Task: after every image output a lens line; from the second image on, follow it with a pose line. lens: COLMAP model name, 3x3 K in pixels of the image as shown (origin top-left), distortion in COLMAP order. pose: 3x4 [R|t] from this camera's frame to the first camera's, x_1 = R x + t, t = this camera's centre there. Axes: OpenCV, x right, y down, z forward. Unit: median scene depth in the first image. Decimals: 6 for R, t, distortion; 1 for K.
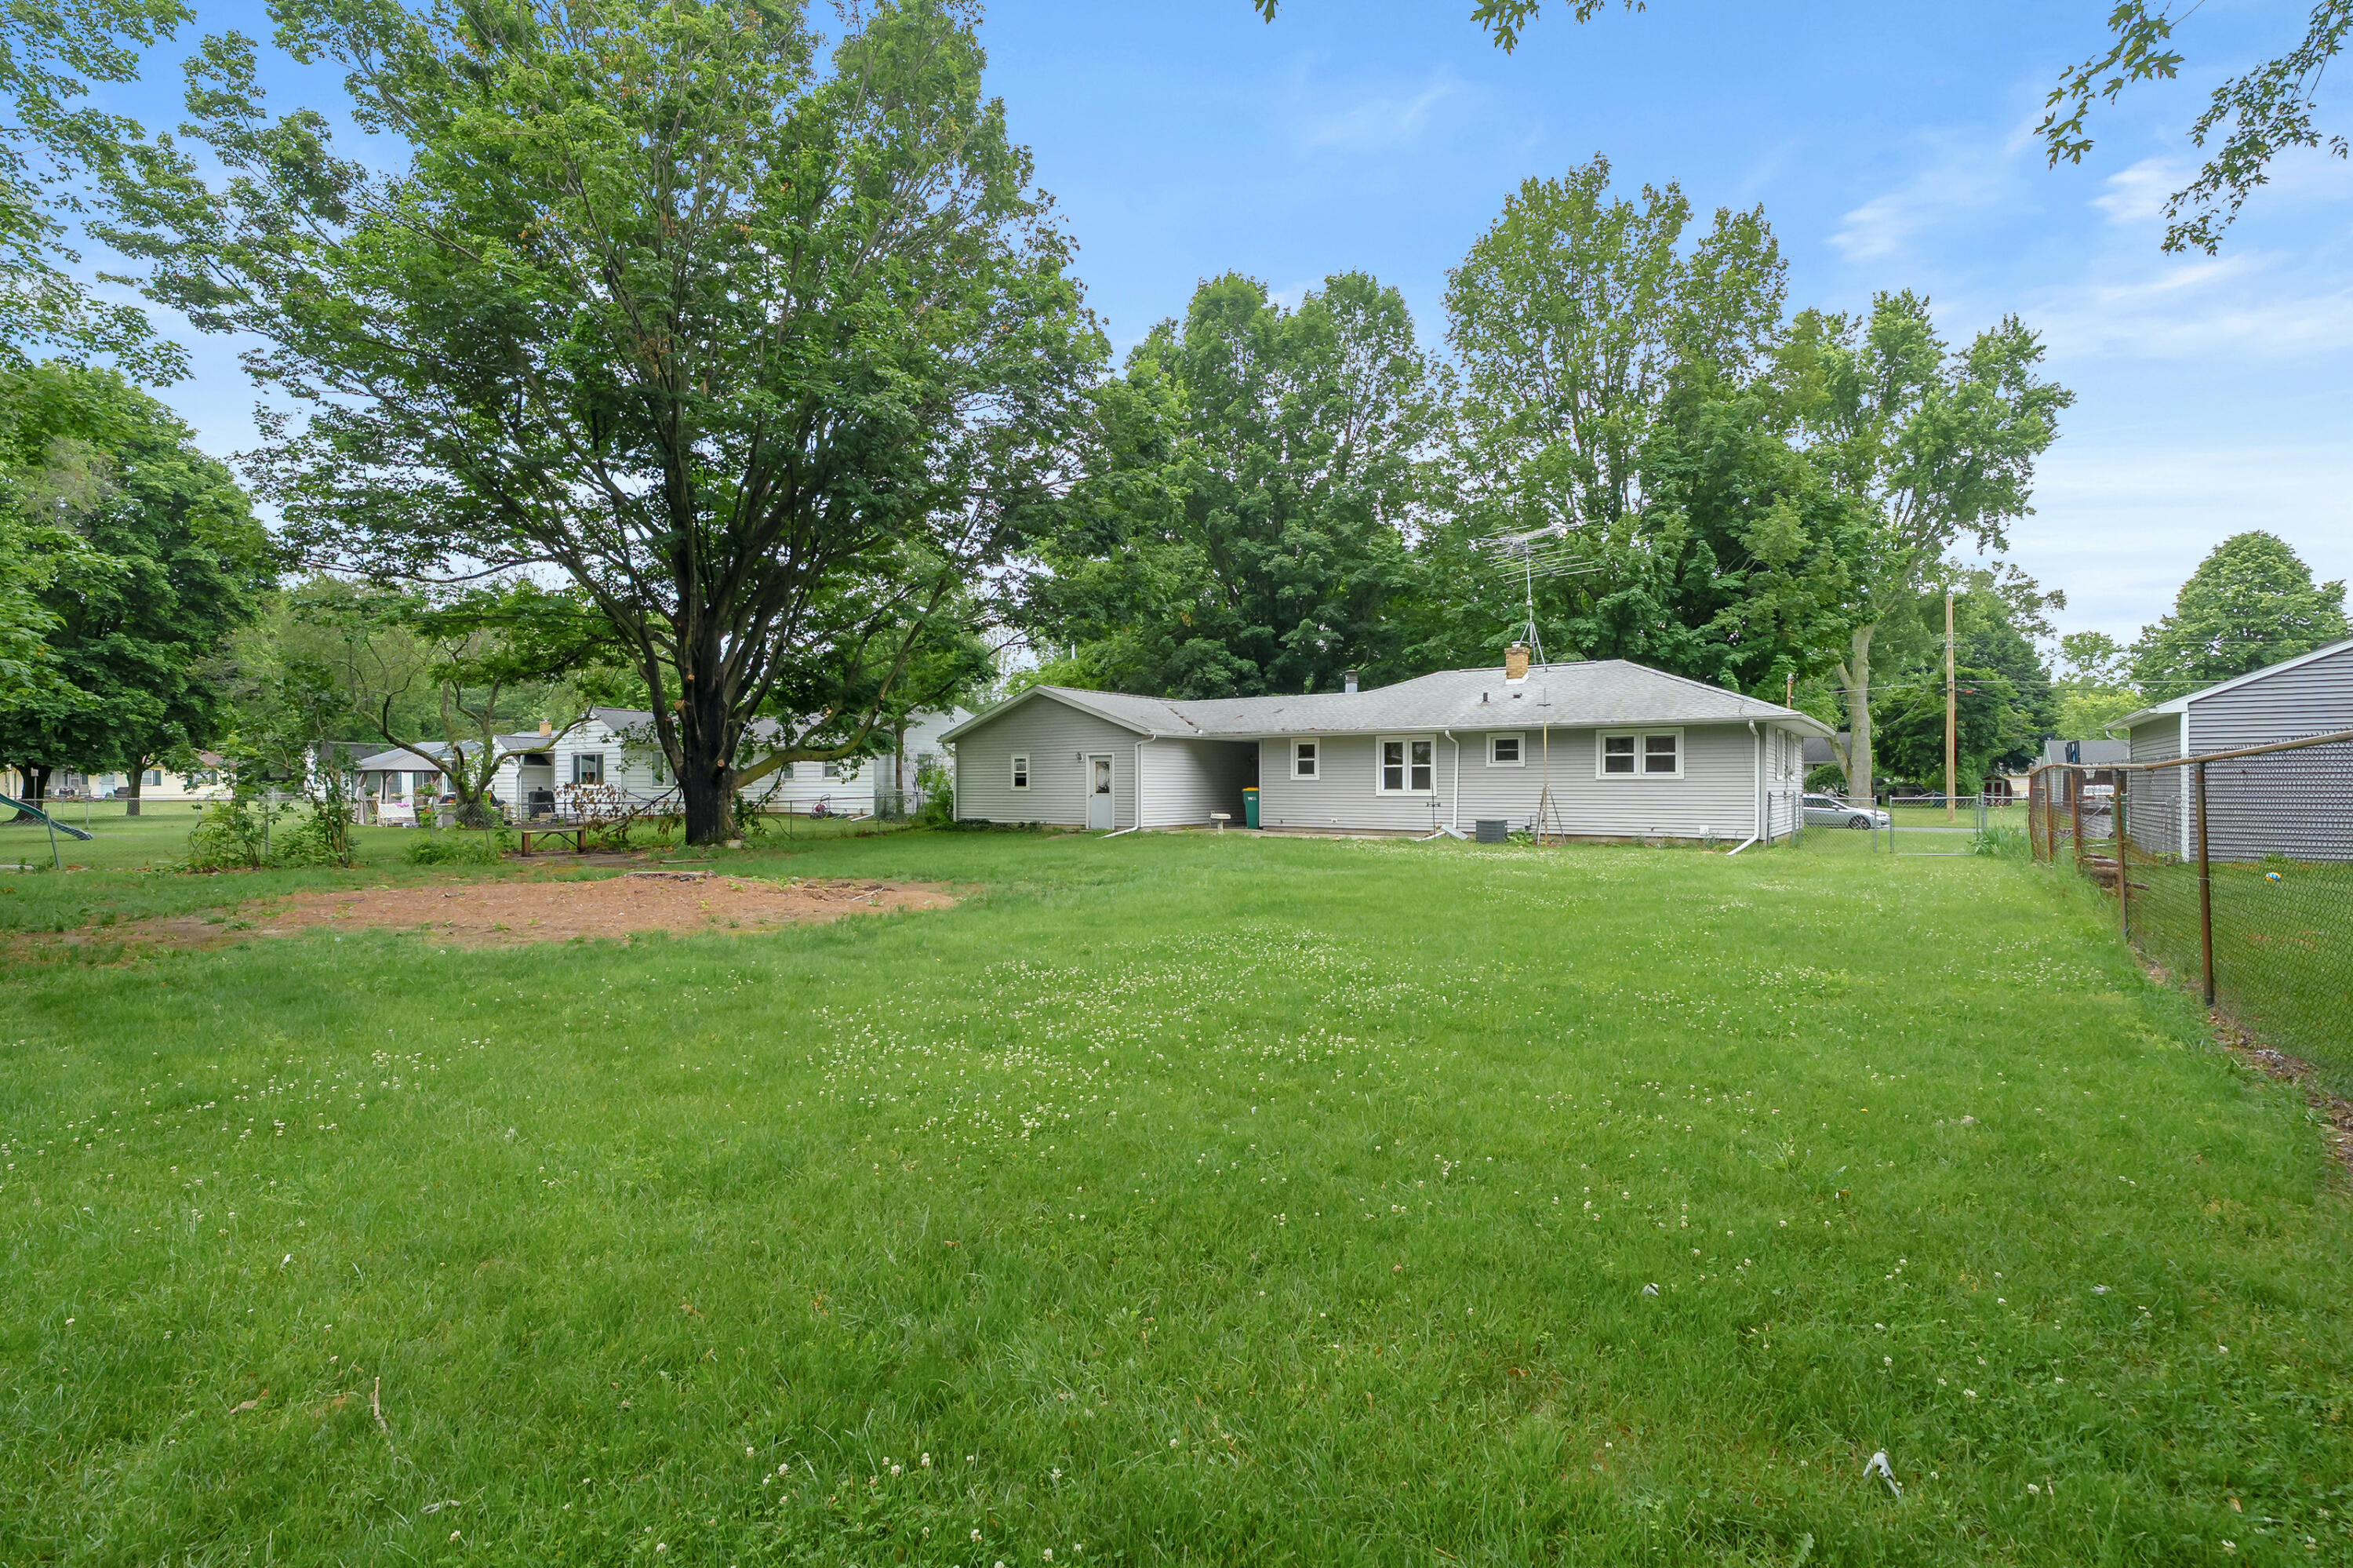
lens RADIAL K [[1065.9, 0, 1187.6], [0, 1065.9, 772.8], [0, 0, 1]] dist [-0.003301, 0.000044]
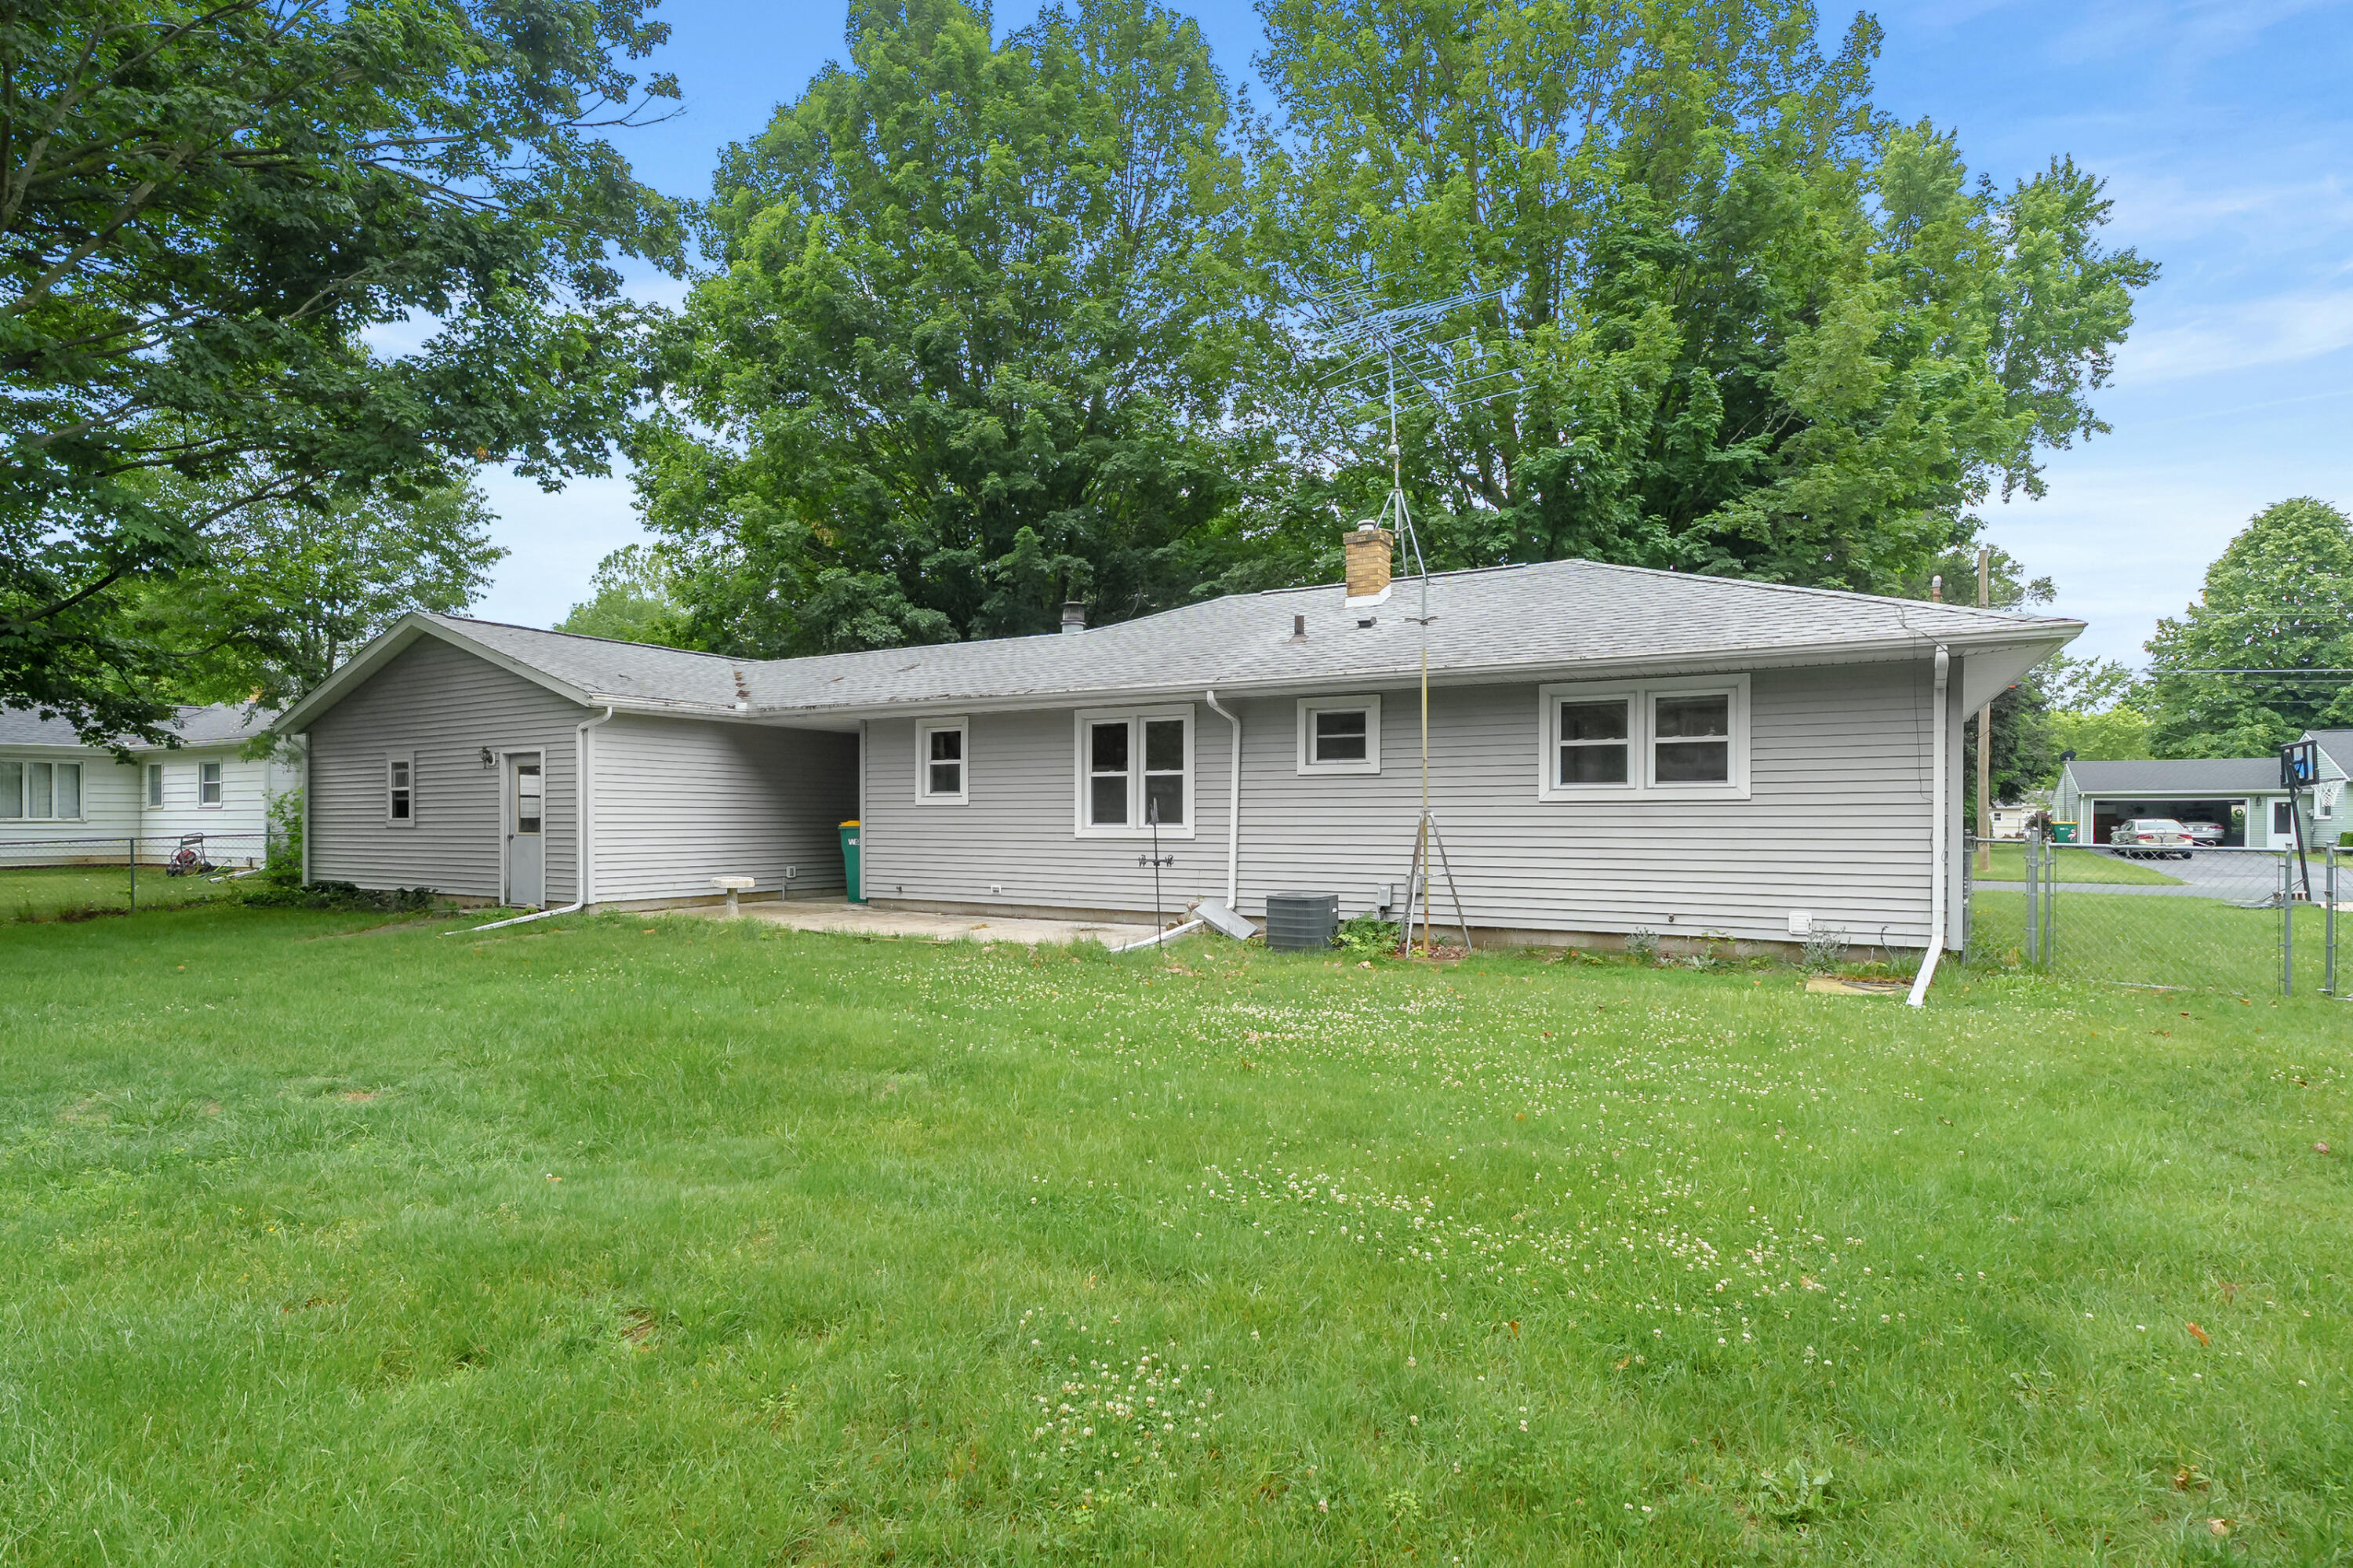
lens RADIAL K [[1089.6, 0, 1176.5], [0, 1089.6, 784.0], [0, 0, 1]] dist [-0.025677, 0.021222]
pose [[0.995495, 0.003915, 0.094734, 0.163782], [-0.001889, 0.999768, -0.021471, 0.007639], [-0.094796, 0.021196, 0.995271, 0.482186]]
